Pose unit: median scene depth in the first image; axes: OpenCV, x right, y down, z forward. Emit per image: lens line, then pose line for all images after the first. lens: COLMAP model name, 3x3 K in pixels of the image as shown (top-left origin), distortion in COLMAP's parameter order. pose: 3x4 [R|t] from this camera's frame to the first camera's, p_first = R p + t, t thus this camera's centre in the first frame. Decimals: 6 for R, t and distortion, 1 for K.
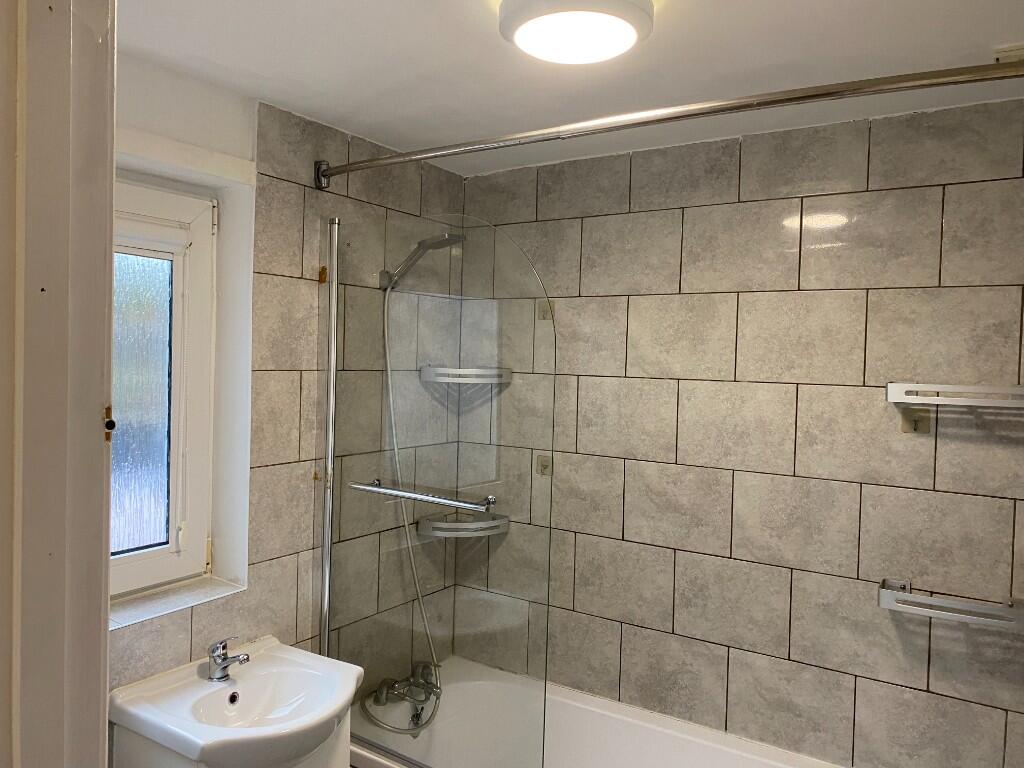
lens RADIAL K [[786.2, 0, 511.5], [0, 786.2, 384.9], [0, 0, 1]] dist [0.009226, 0.012014]
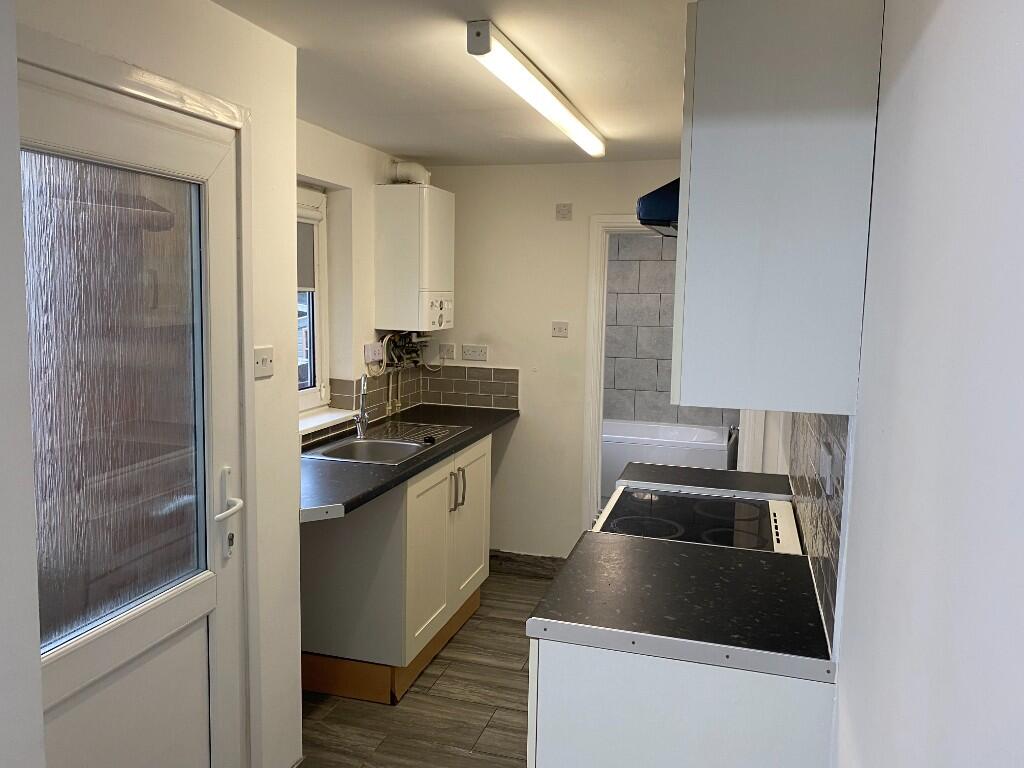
lens RADIAL K [[786.2, 0, 517.8], [0, 786.2, 380.1], [0, 0, 1]] dist [0.009226, 0.012014]
pose [[0.958567, -0.031846, 0.283081, -0.484848], [0.006115, 0.995803, 0.091317, 0.023153], [-0.284801, -0.085802, 0.954739, -0.815090]]
